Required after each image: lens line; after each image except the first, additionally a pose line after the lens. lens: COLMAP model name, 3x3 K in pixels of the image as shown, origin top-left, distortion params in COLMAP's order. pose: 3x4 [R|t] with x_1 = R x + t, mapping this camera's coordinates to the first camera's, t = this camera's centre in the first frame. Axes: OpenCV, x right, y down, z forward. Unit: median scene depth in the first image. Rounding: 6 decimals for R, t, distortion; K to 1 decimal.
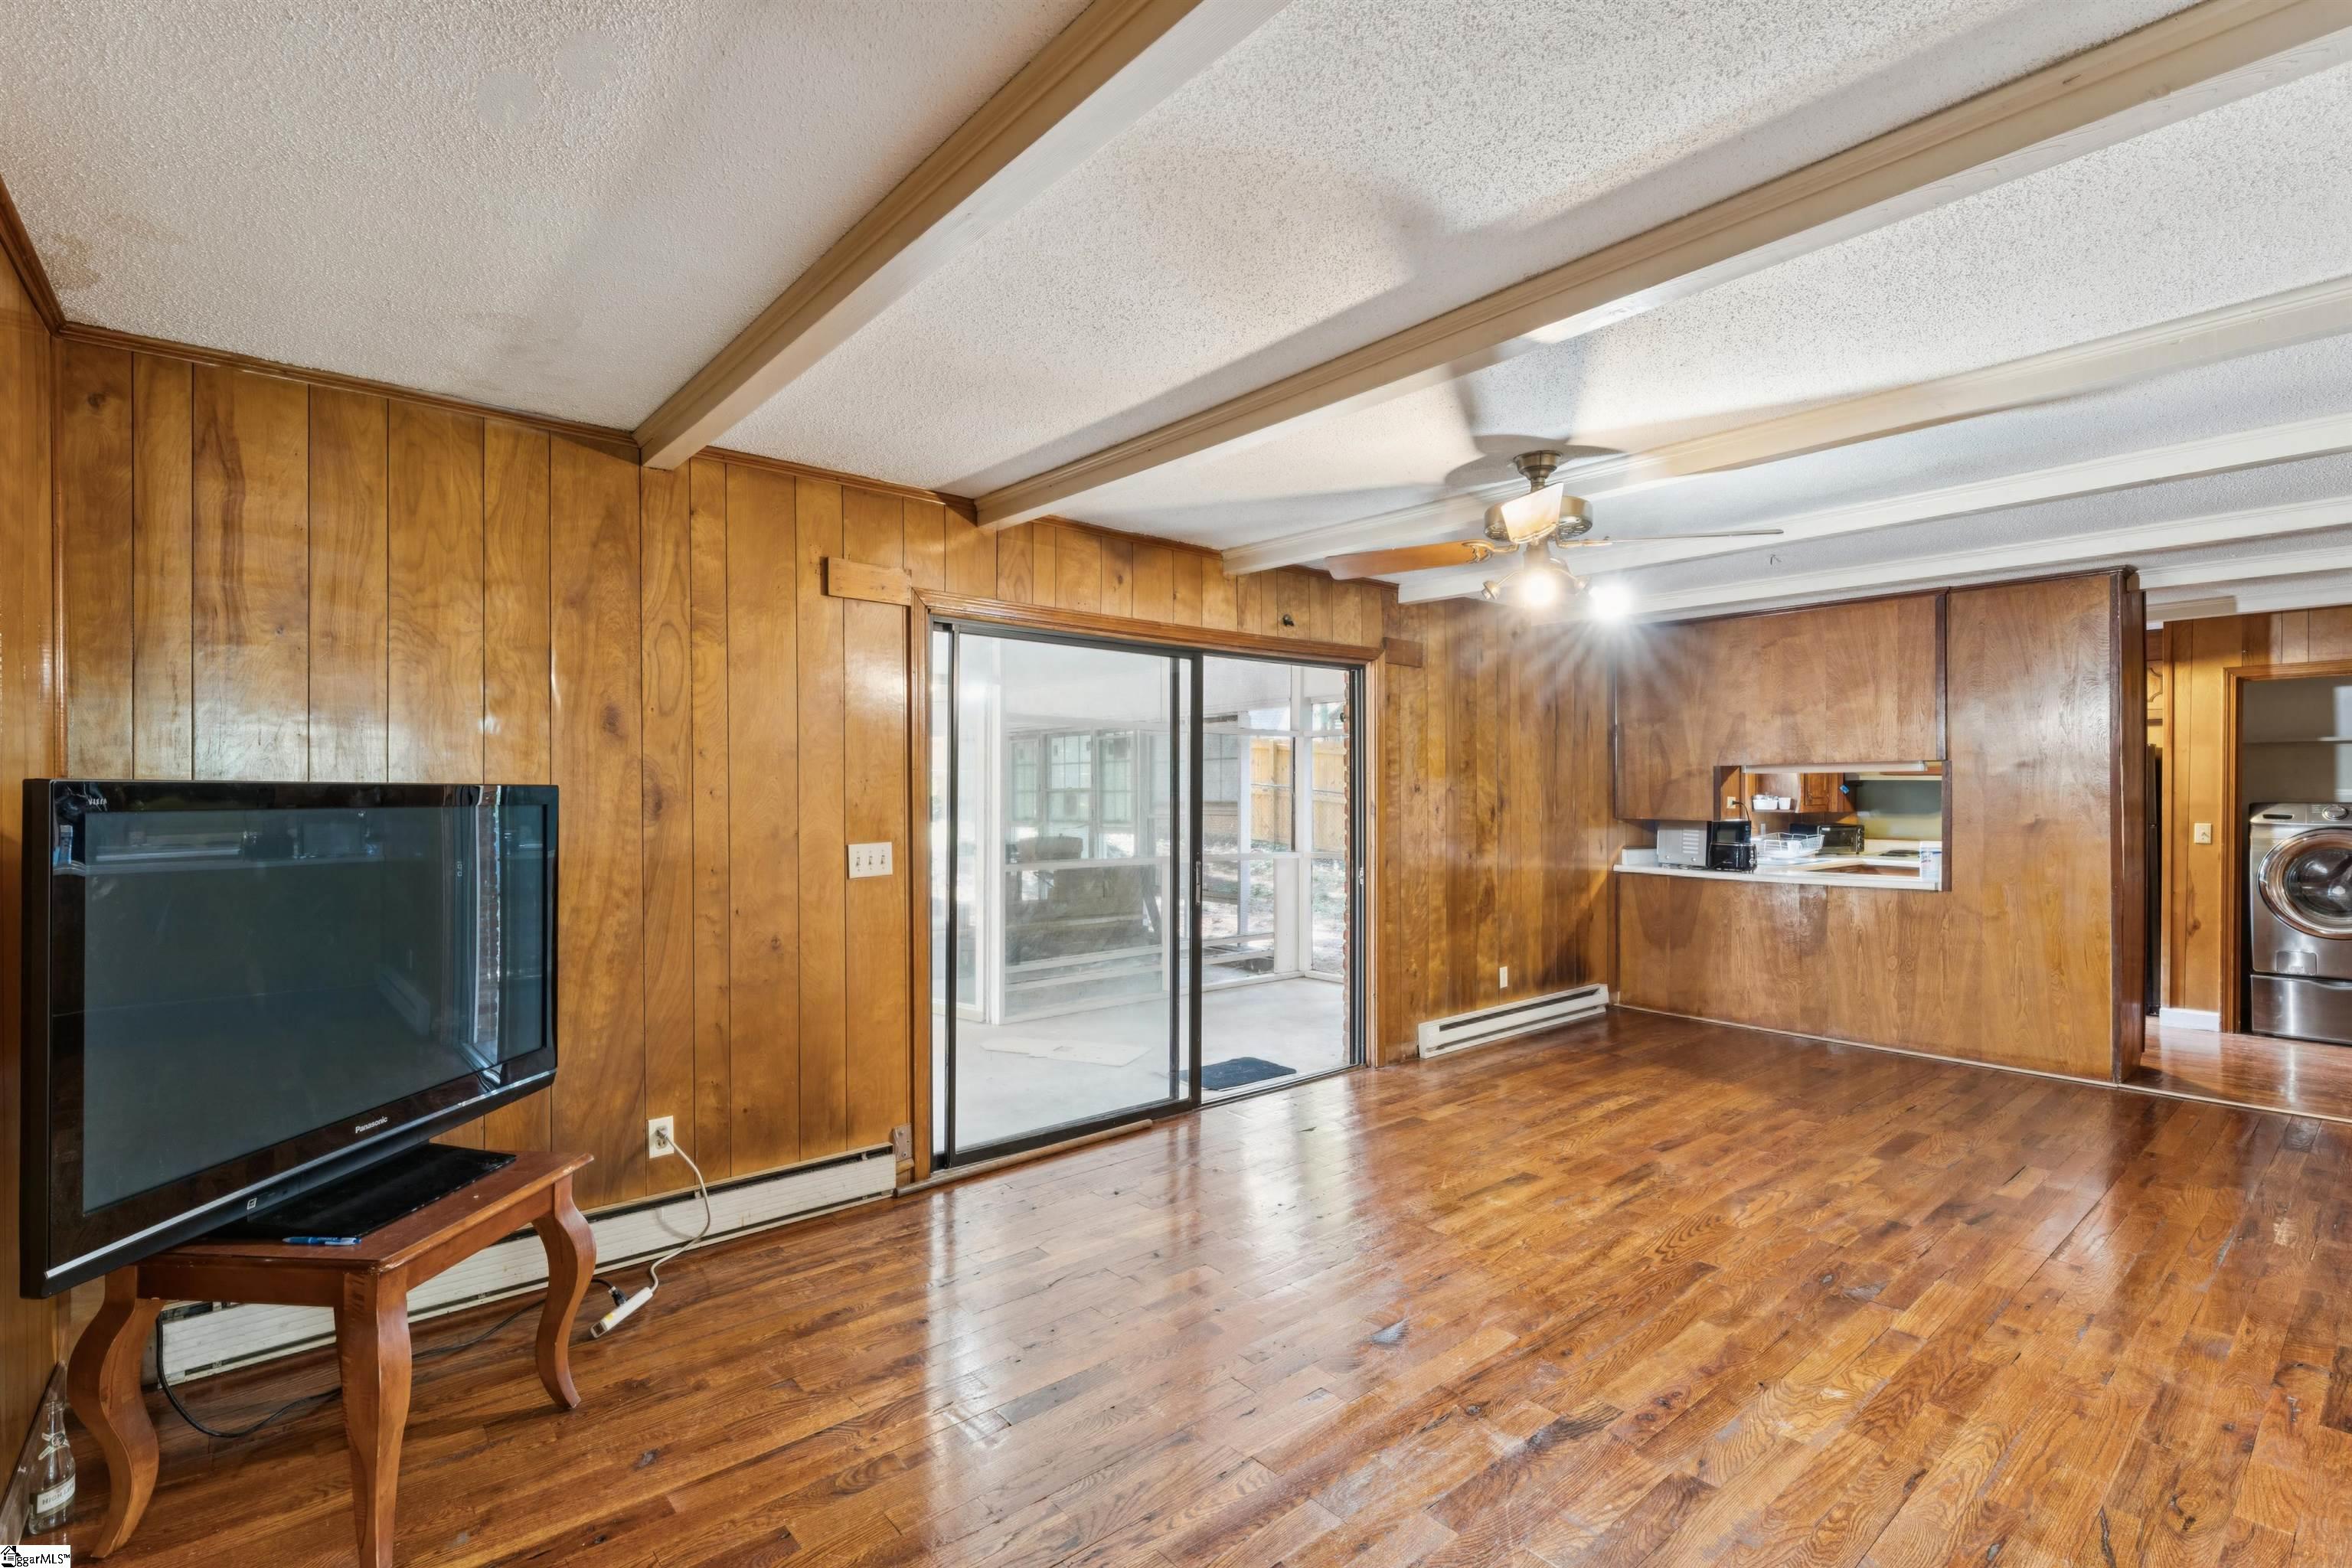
lens RADIAL K [[1096.1, 0, 1174.2], [0, 1096.1, 788.1], [0, 0, 1]] dist [-0.001253, -0.000423]
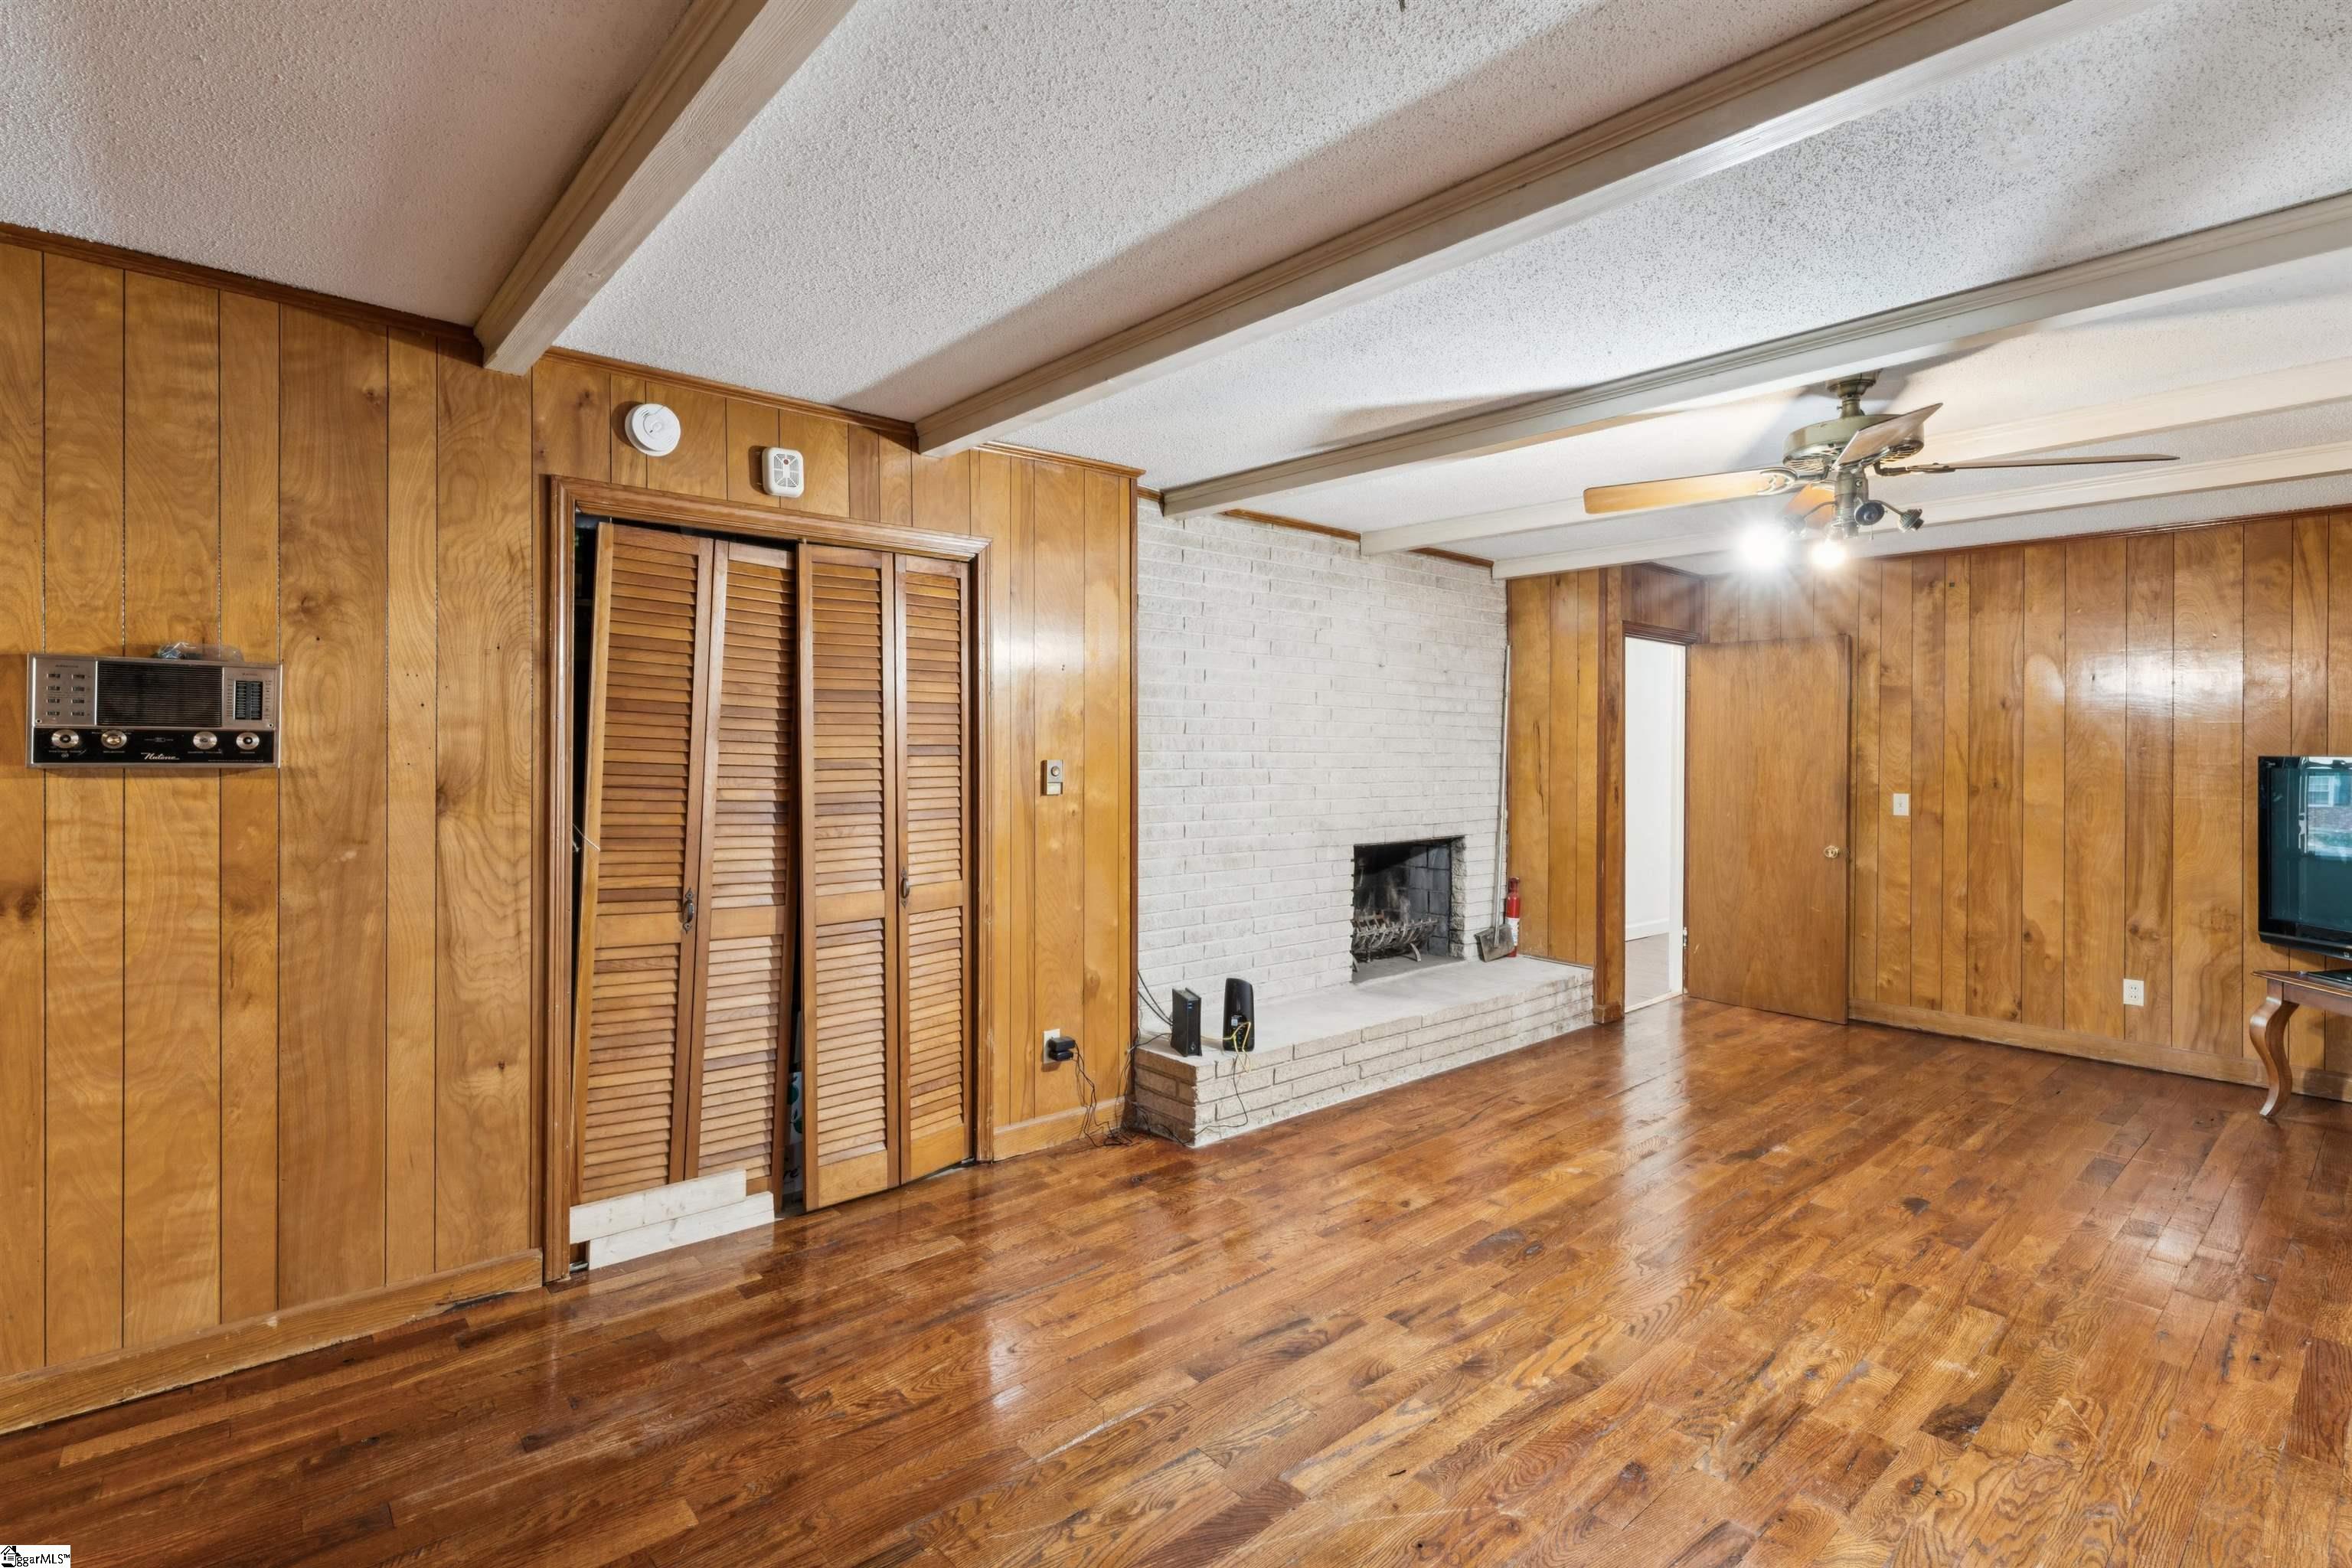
lens RADIAL K [[1096.1, 0, 1170.4], [0, 1096.1, 743.4], [0, 0, 1]] dist [-0.001253, -0.000423]
pose [[-0.999945, -0.006747, -0.008087, 0.603306], [-0.006682, 0.999946, -0.008019, 0.000536], [0.008140, -0.007965, -0.999935, 1.285460]]
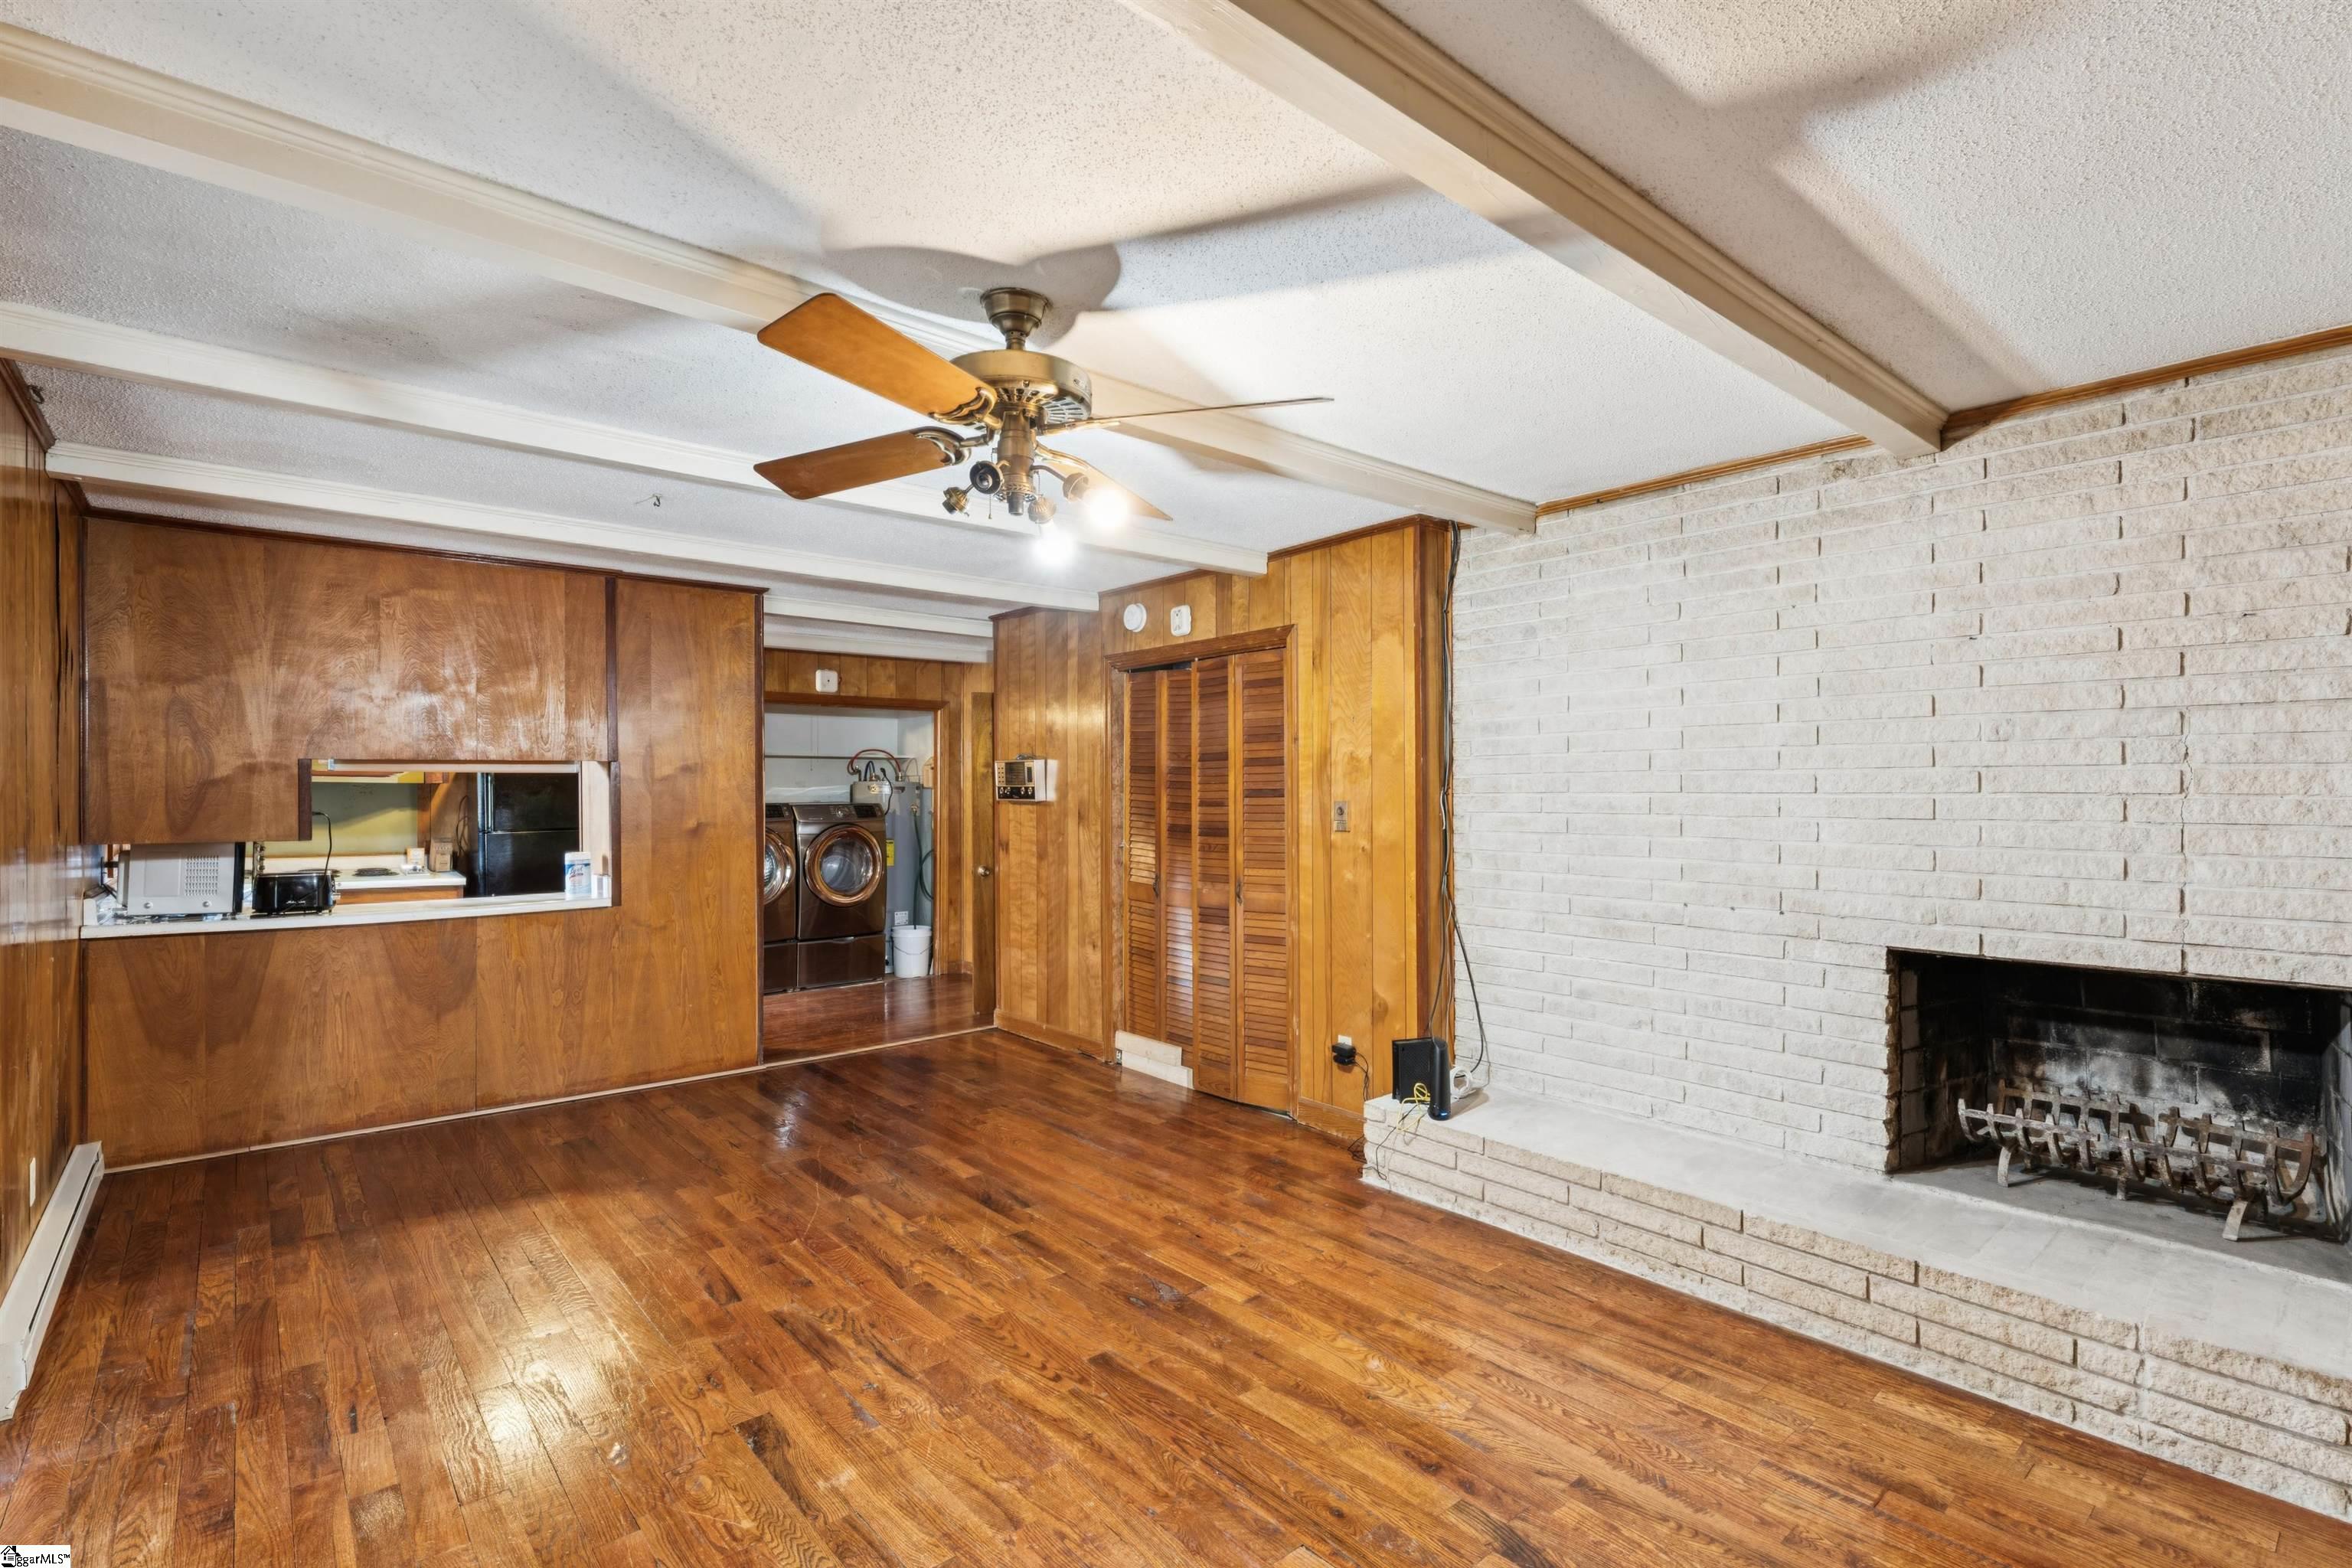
lens RADIAL K [[1096.1, 0, 1178.9], [0, 1096.1, 792.8], [0, 0, 1]] dist [-0.001253, -0.000423]
pose [[-0.010558, 0.000194, 0.999944, -0.238775], [-0.001313, 0.999999, -0.000208, 0.000051], [-0.999943, -0.001315, -0.010557, 0.629311]]
